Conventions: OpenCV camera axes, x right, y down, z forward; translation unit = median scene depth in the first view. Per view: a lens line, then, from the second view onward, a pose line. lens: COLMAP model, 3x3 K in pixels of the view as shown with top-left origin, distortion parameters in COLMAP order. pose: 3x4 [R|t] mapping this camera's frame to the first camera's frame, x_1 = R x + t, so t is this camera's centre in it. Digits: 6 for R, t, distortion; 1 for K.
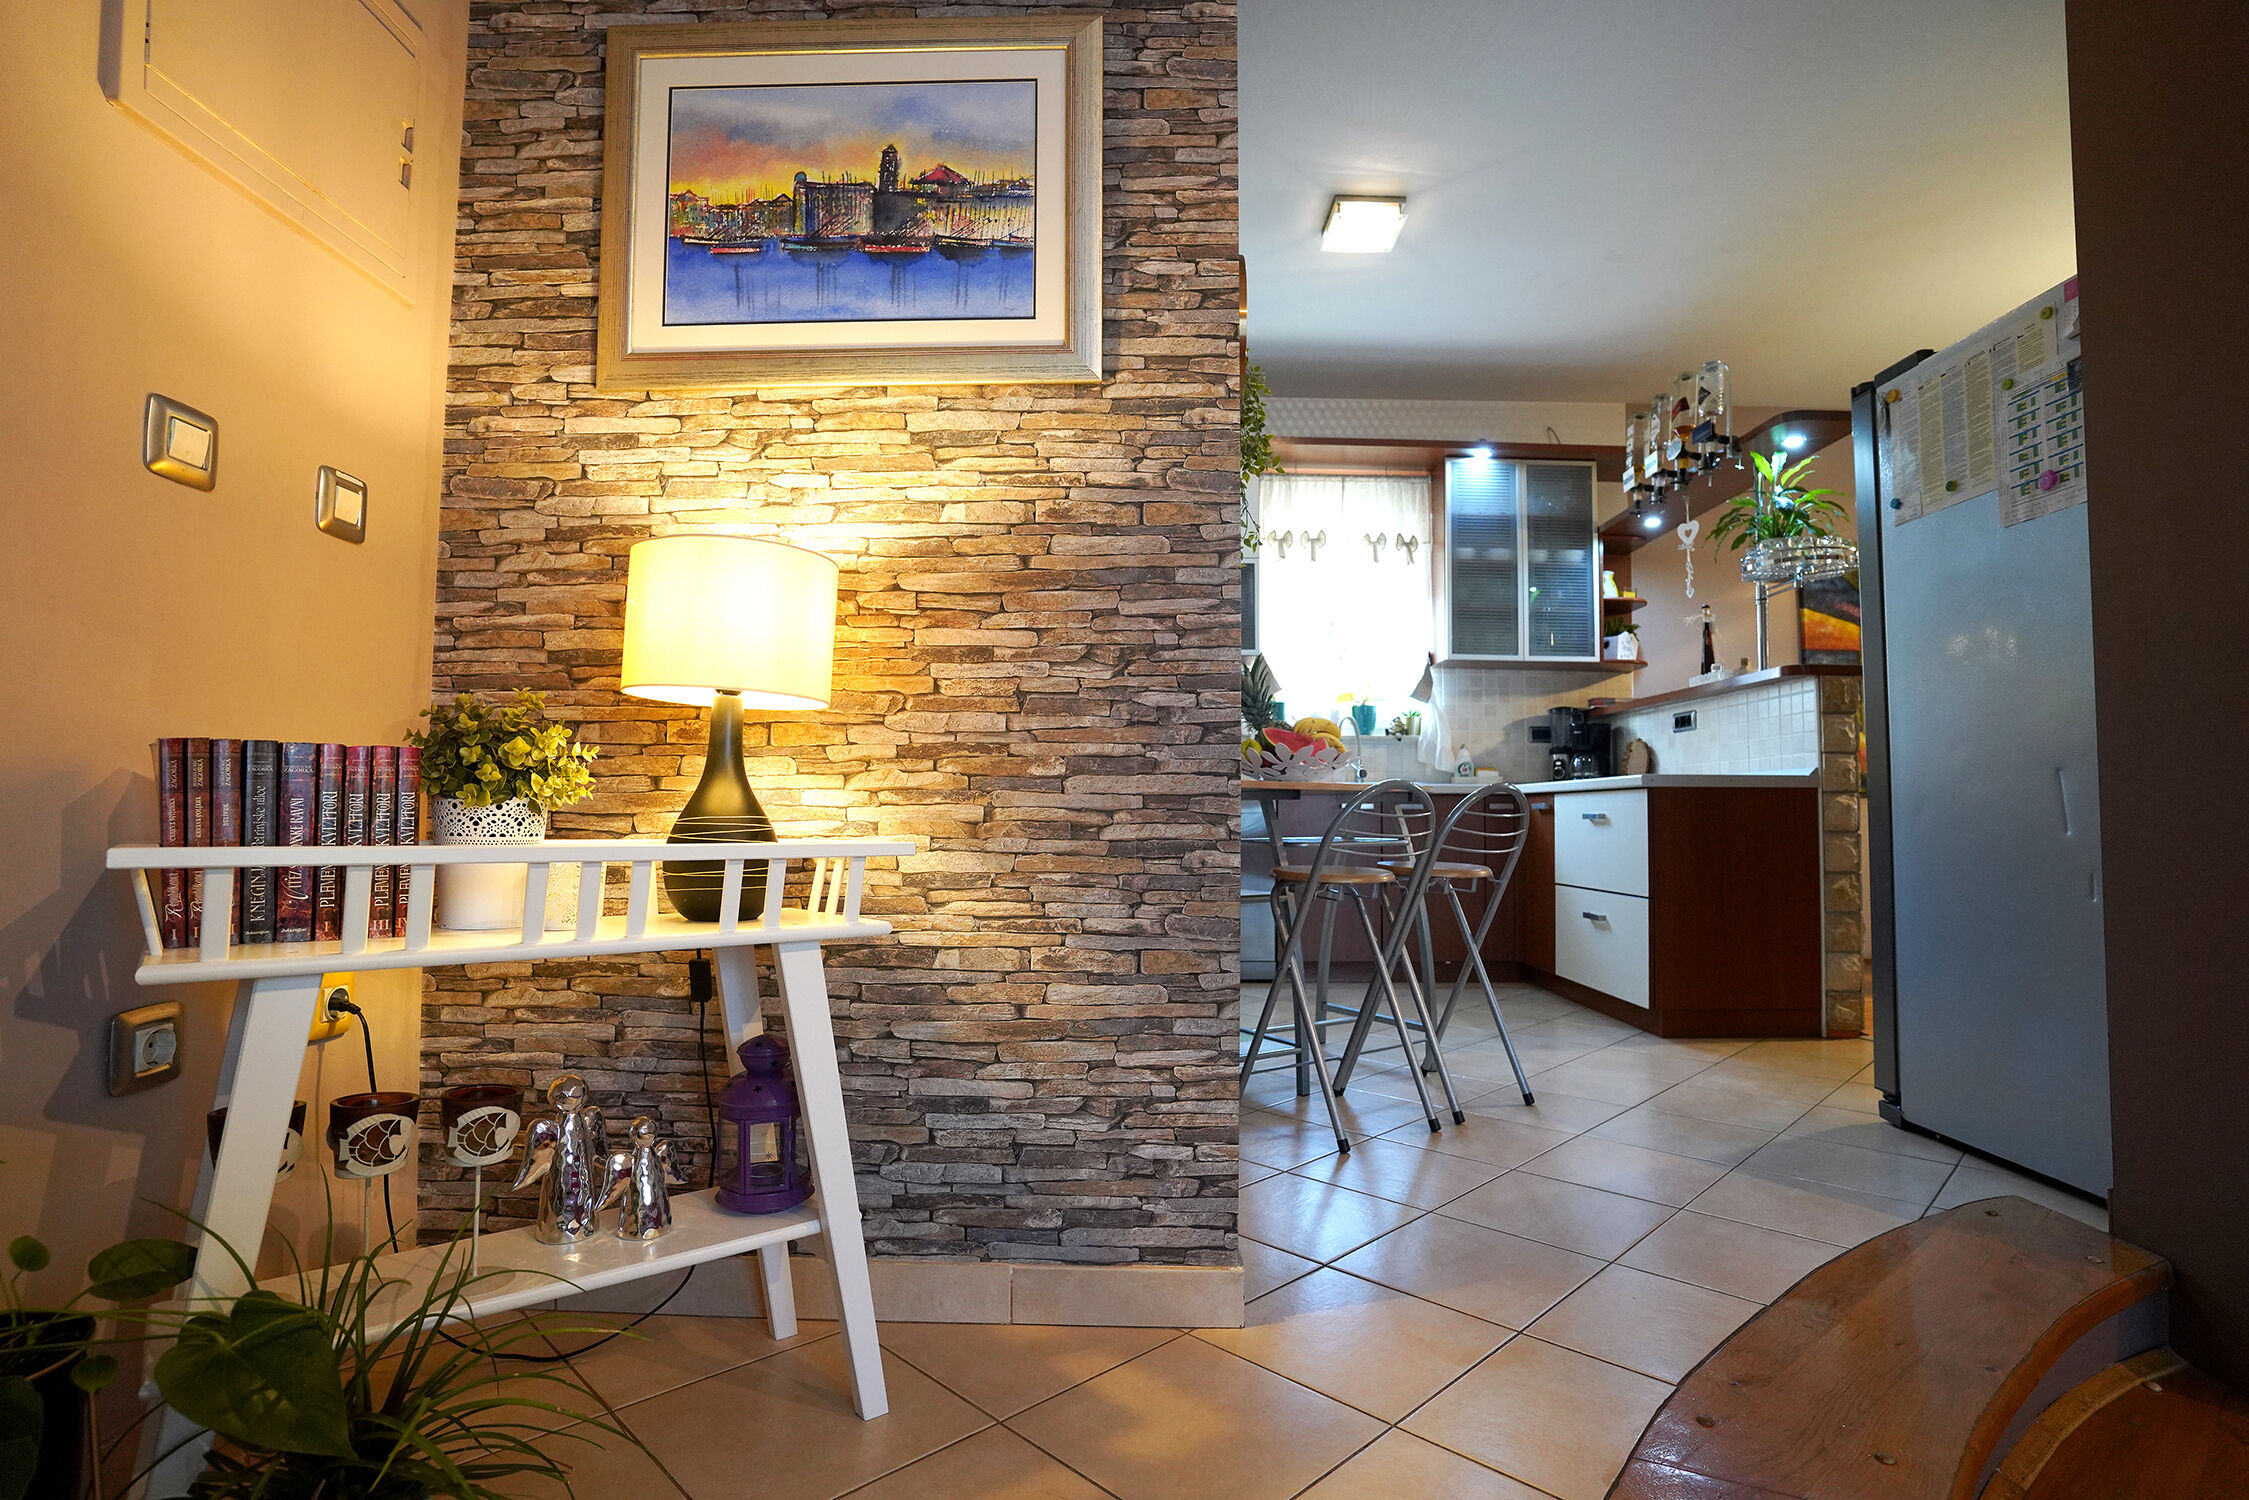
lens RADIAL K [[1096.1, 0, 1120.3], [0, 1096.1, 752.9], [0, 0, 1]] dist [-0.075747, 0.031148]
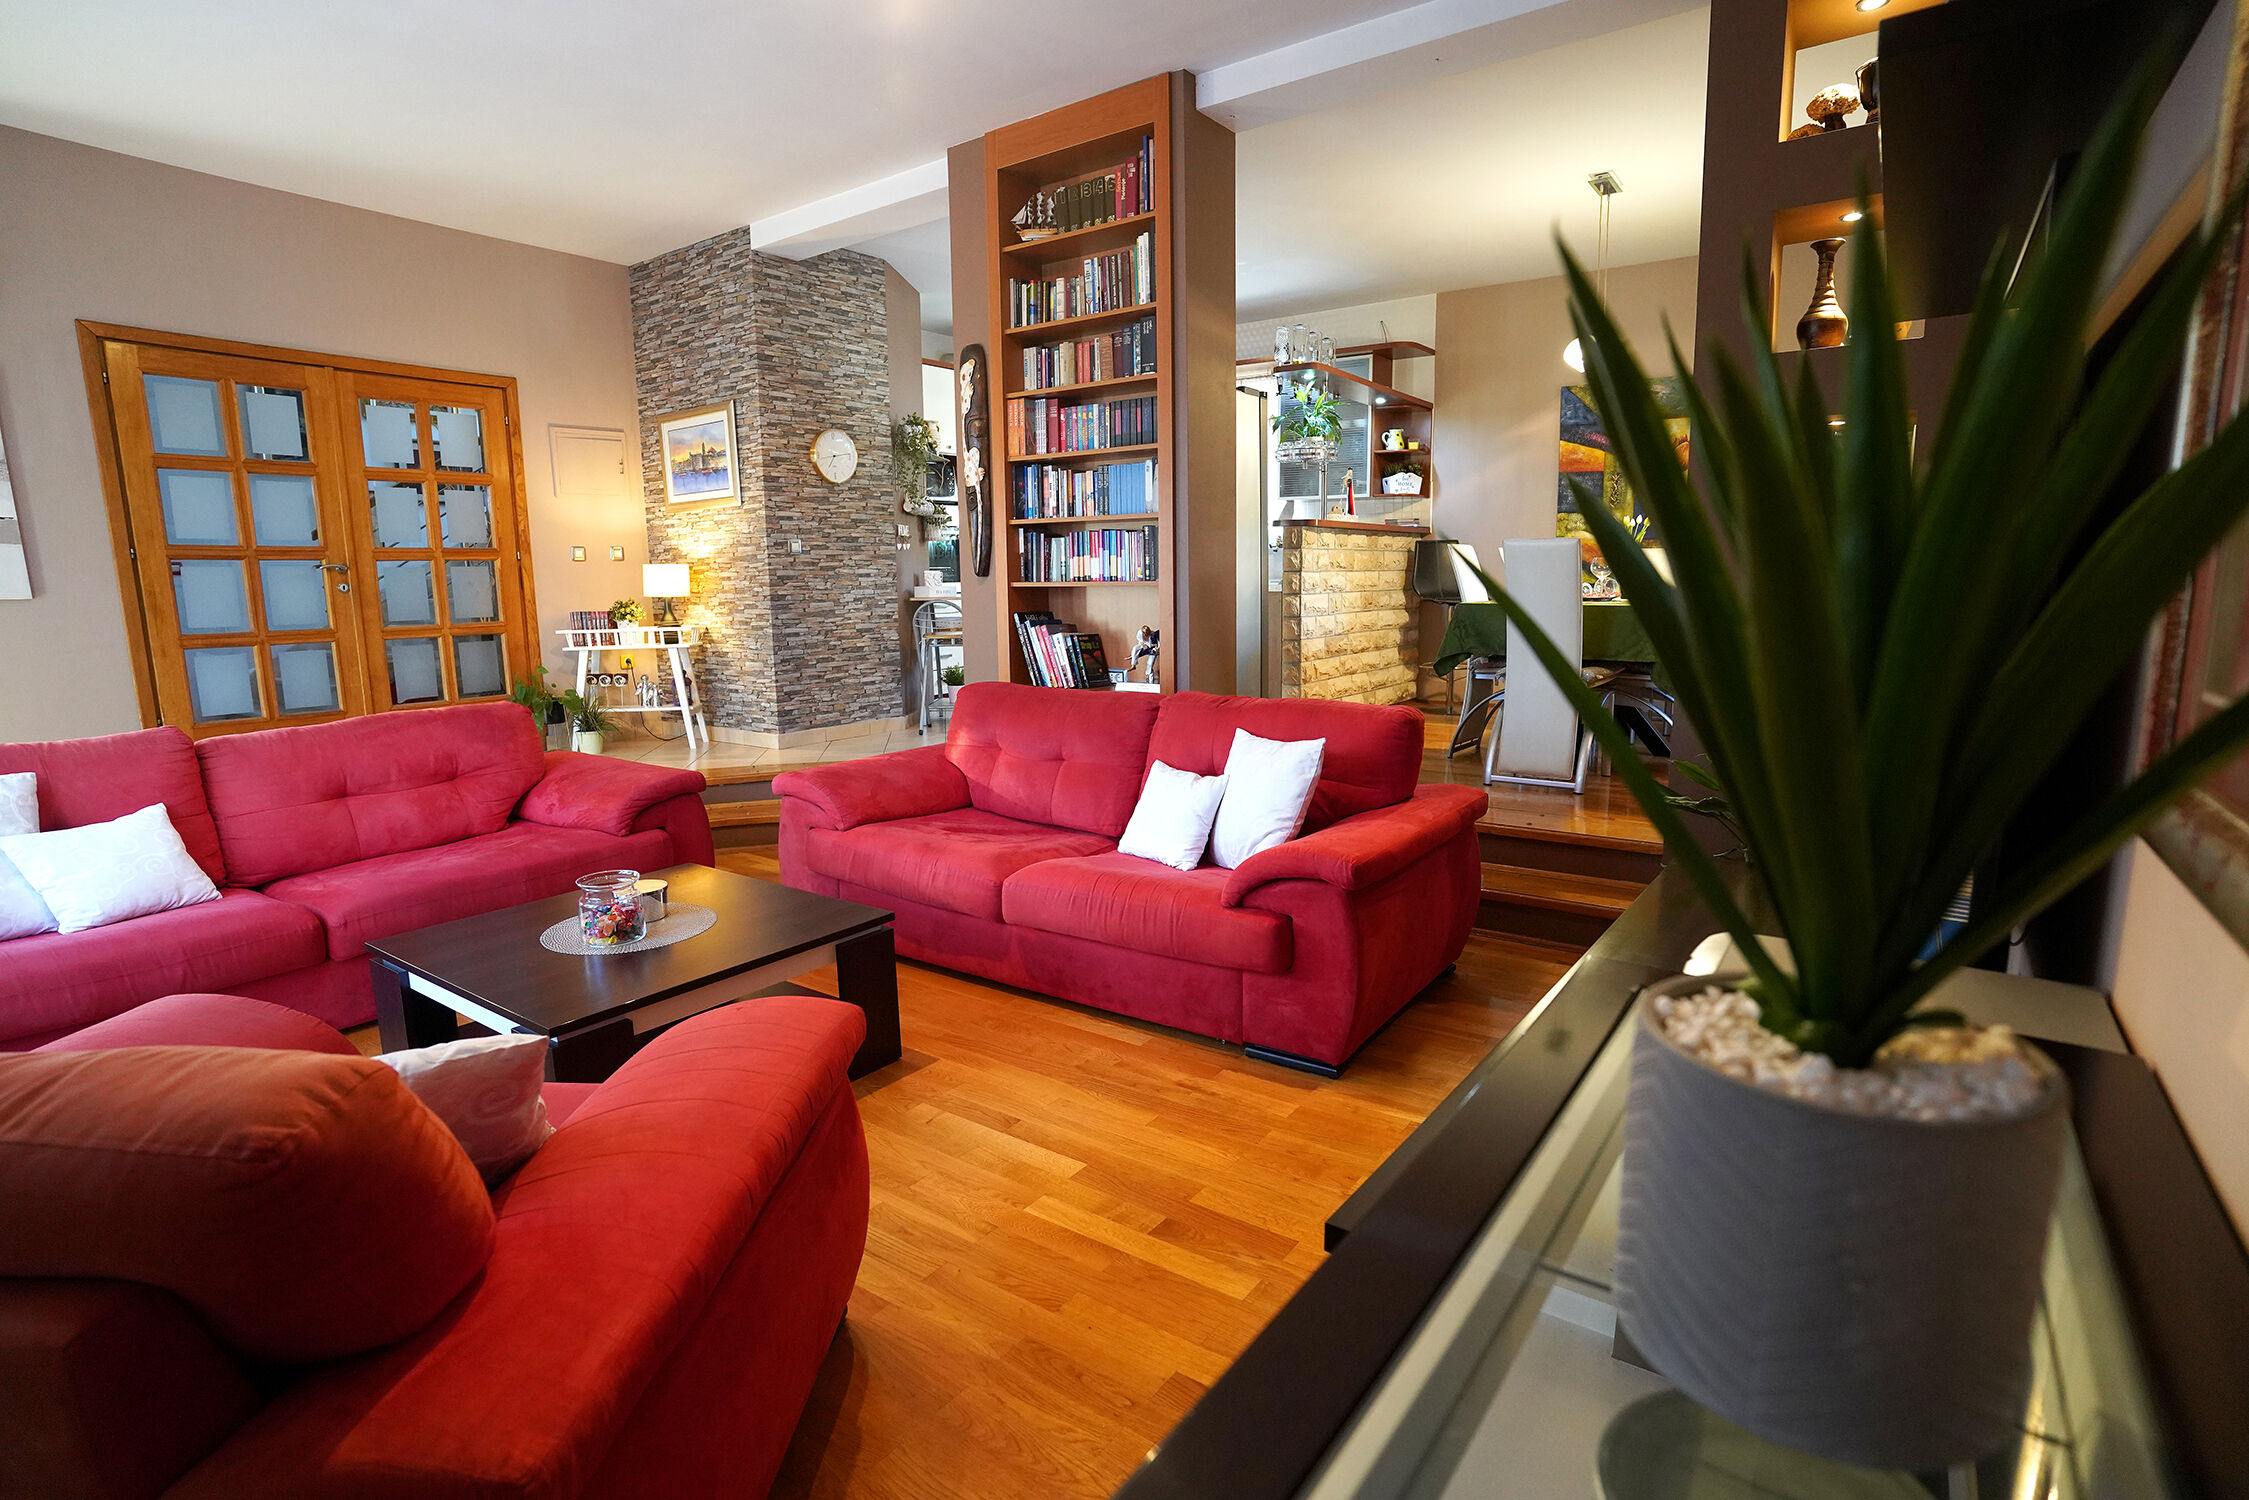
lens RADIAL K [[1096.1, 0, 1140.1], [0, 1096.1, 751.7], [0, 0, 1]] dist [-0.075747, 0.031148]
pose [[0.821992, 0.069920, -0.565190, 3.269295], [0.052685, 0.978842, 0.197716, -0.170816], [0.567056, -0.192298, 0.800917, -1.374703]]
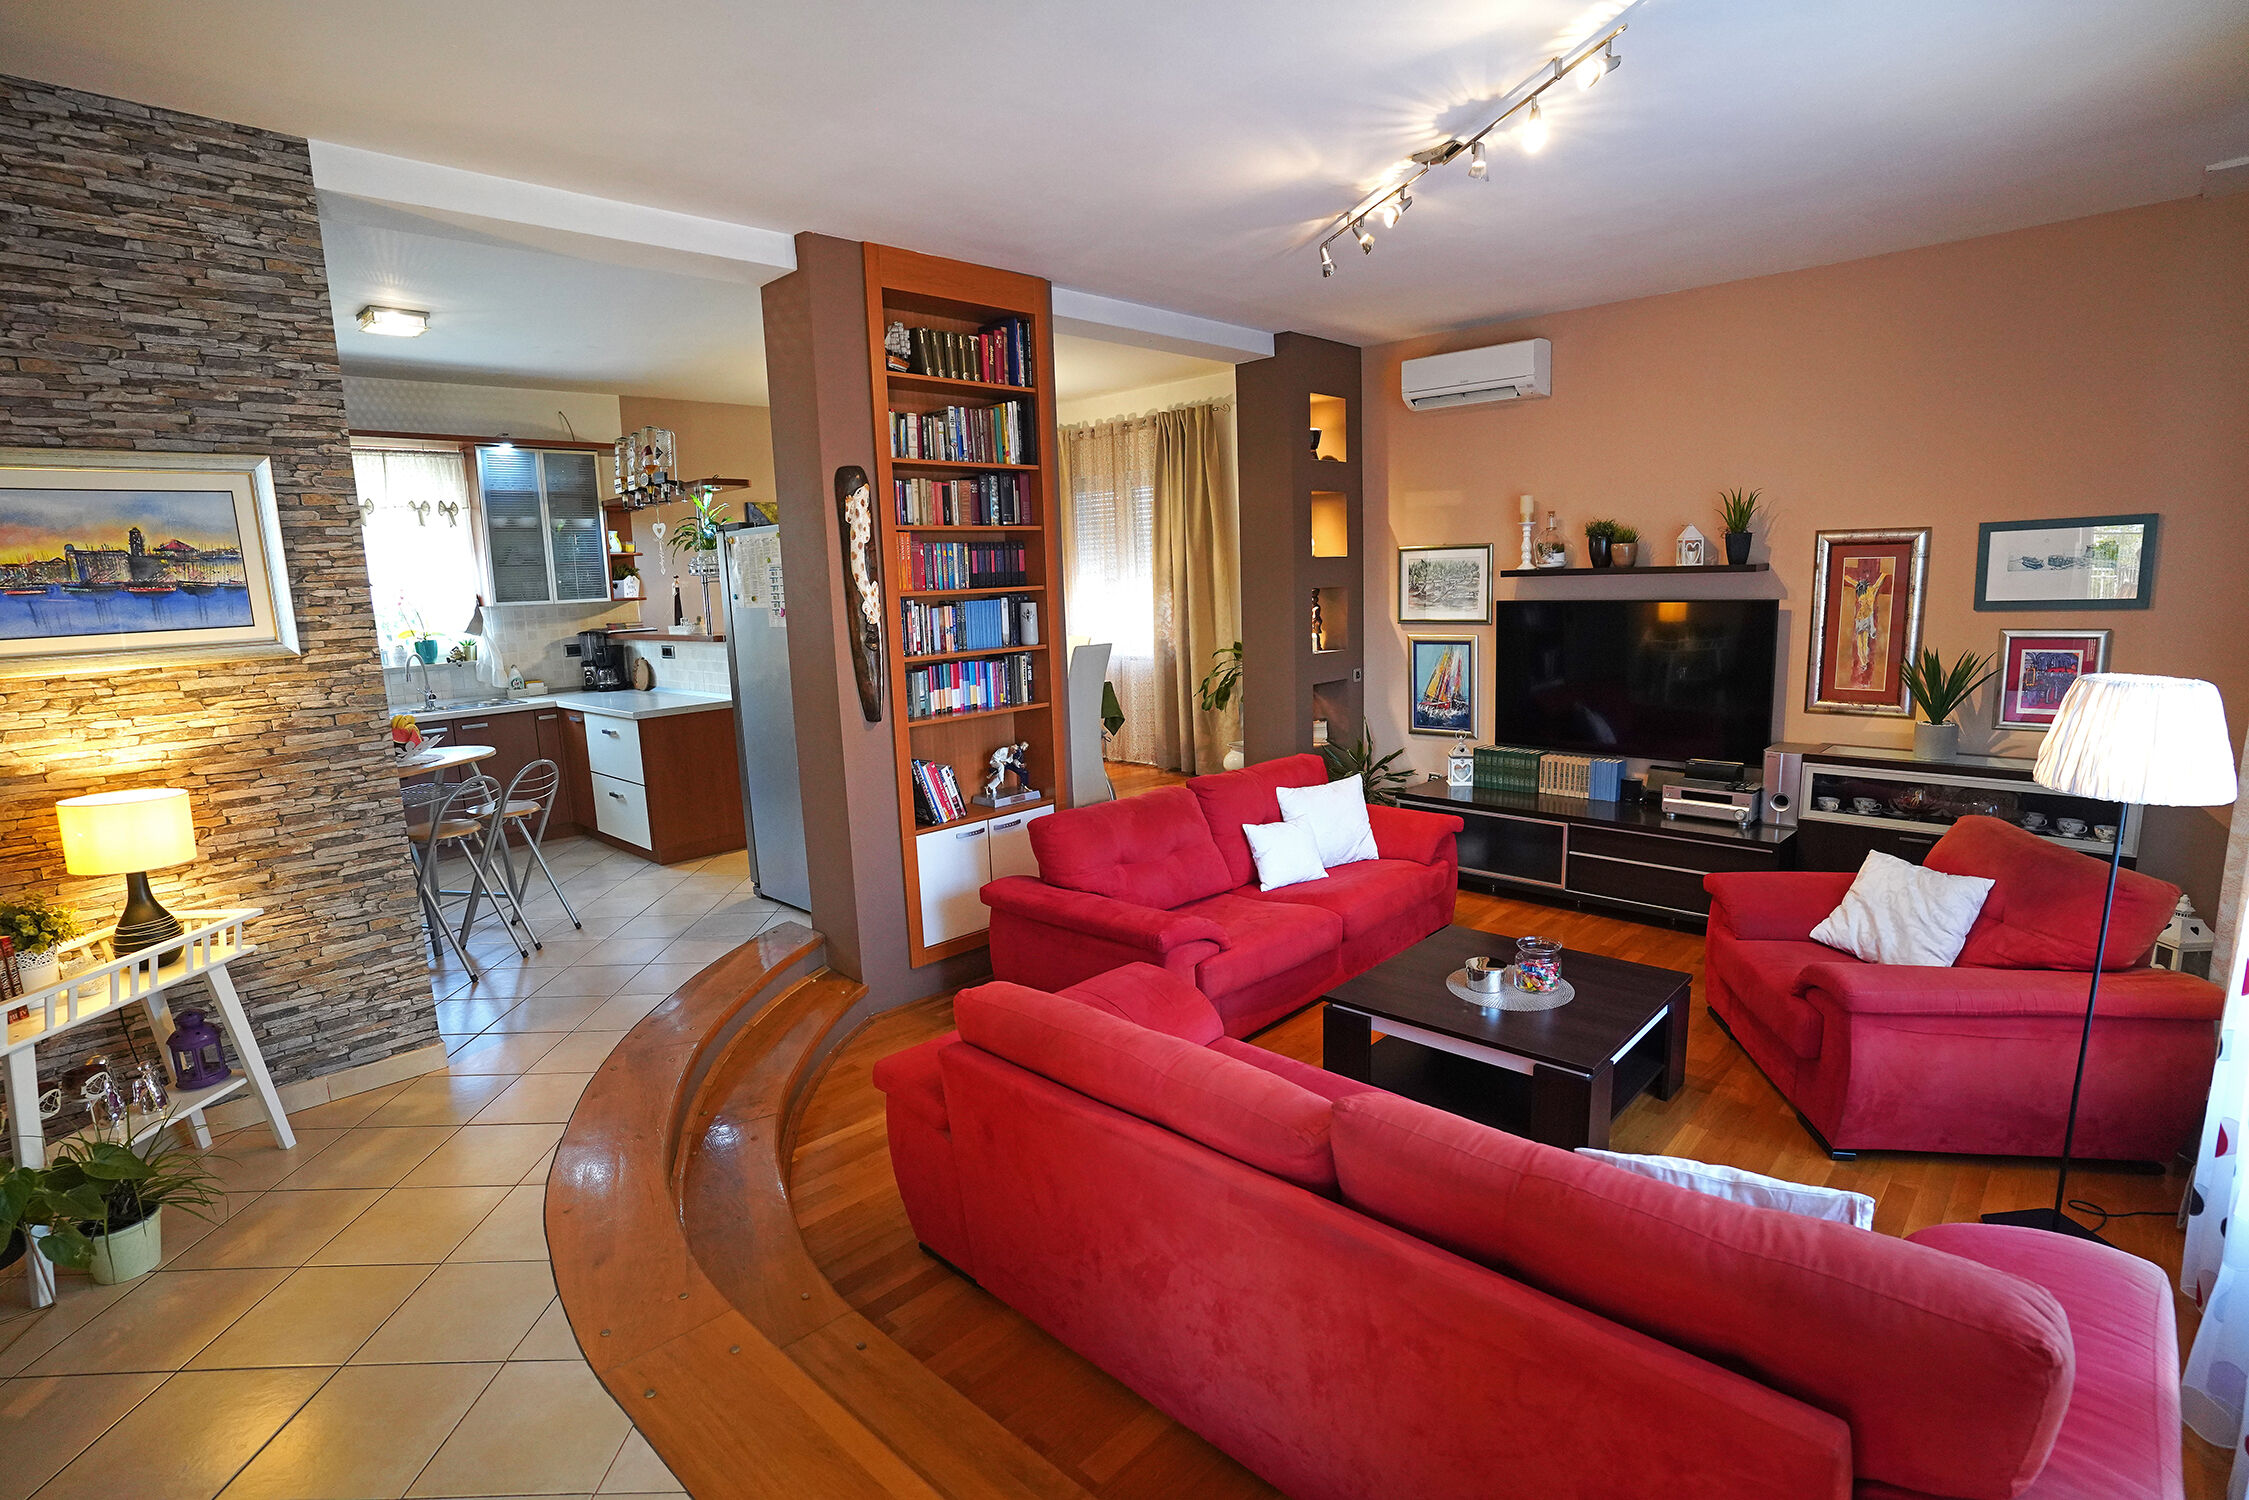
lens RADIAL K [[1096.1, 0, 1129.6], [0, 1096.1, 767.6], [0, 0, 1]] dist [-0.075747, 0.031148]
pose [[0.684981, -0.160199, 0.710730, -0.382464], [0.000043, 0.975535, 0.219845, -0.561602], [-0.728561, -0.150560, 0.668230, -1.415383]]
